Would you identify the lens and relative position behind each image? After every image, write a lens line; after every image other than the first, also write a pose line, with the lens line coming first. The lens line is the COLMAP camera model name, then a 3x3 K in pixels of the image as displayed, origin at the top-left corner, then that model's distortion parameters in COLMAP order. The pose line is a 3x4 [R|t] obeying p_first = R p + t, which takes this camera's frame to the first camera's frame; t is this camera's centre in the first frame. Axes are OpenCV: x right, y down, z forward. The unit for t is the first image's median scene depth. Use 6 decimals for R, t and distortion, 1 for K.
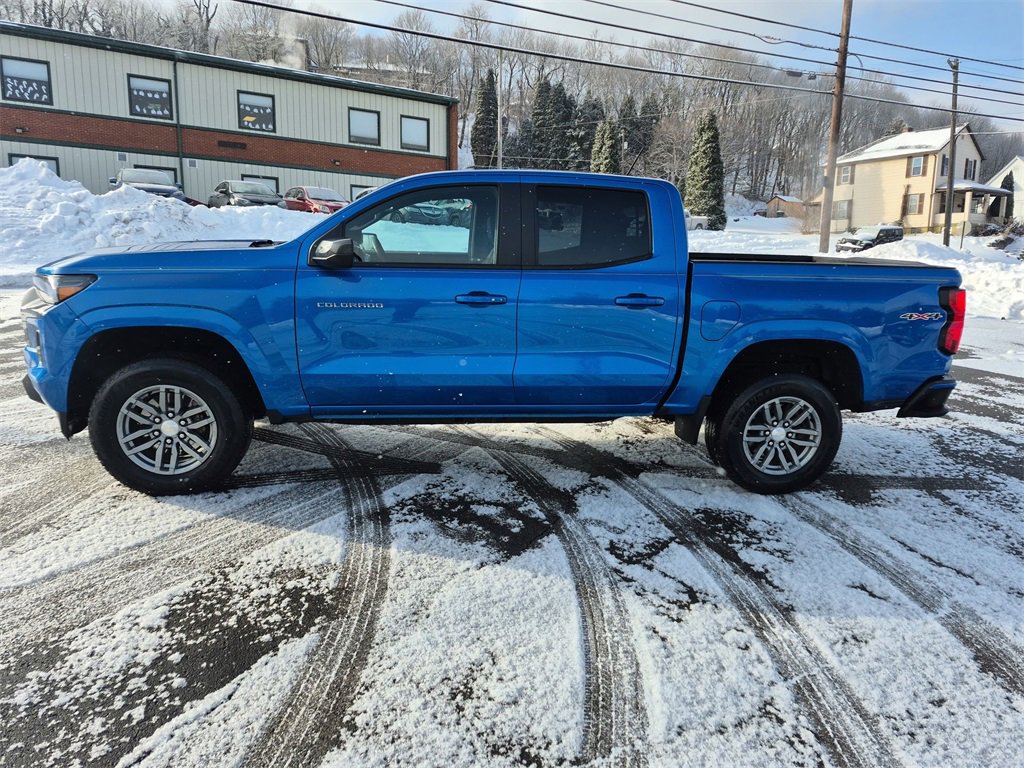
lens RADIAL K [[700.1, 0, 505.8], [0, 700.1, 381.6], [0, 0, 1]] dist [0.074087, -0.068044]
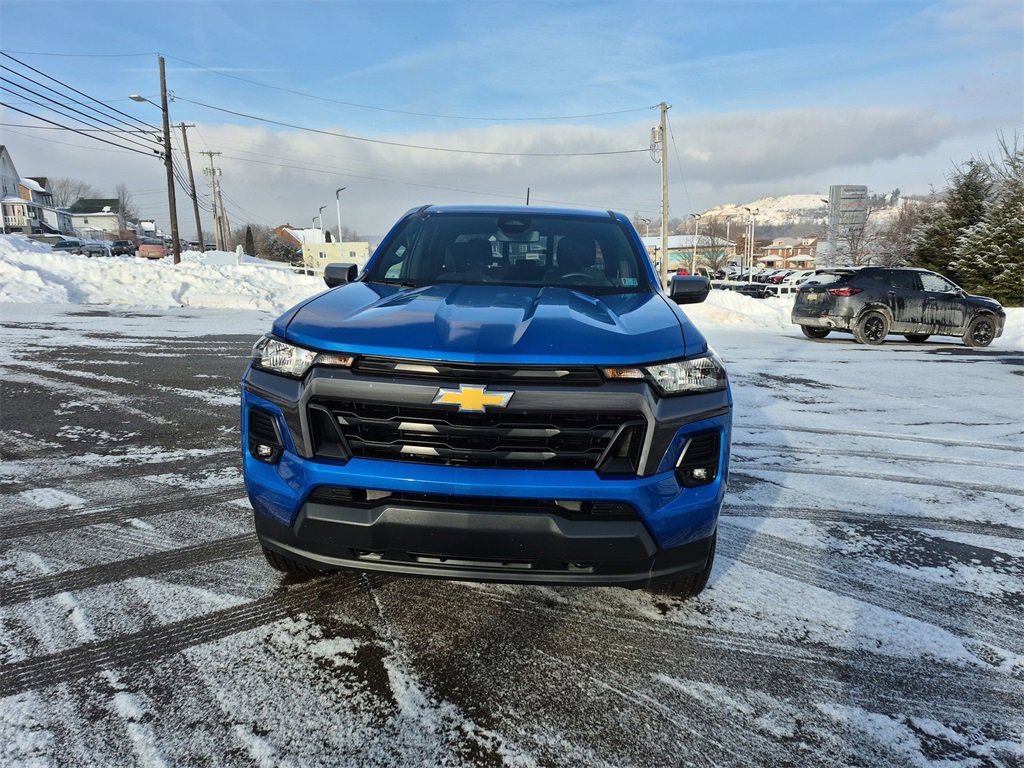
lens RADIAL K [[700.1, 0, 505.8], [0, 700.1, 381.6], [0, 0, 1]] dist [0.074087, -0.068044]
pose [[0.216397, -0.201033, 0.955384, -1.276663], [0.181884, 0.969740, 0.162856, -0.257763], [-0.959214, 0.138527, 0.246413, 0.951099]]
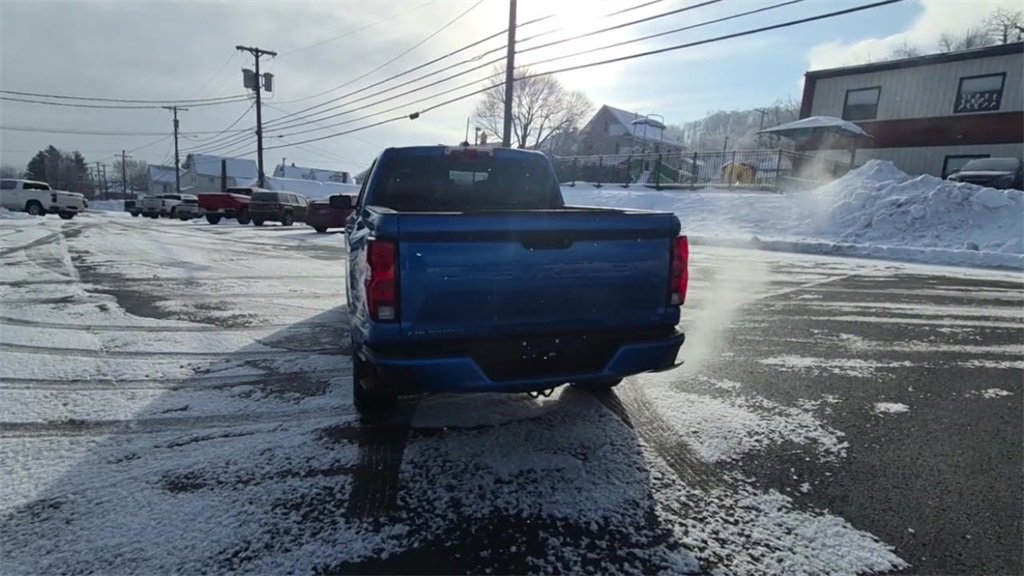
lens RADIAL K [[547.5, 0, 500.1], [0, 547.5, 293.3], [0, 0, 1]] dist [0.003511, -0.002818]
pose [[0.139075, 0.139644, -0.980386, 1.402439], [-0.214866, 0.970678, 0.107781, -0.185198], [0.966691, 0.195662, 0.165002, 1.158543]]
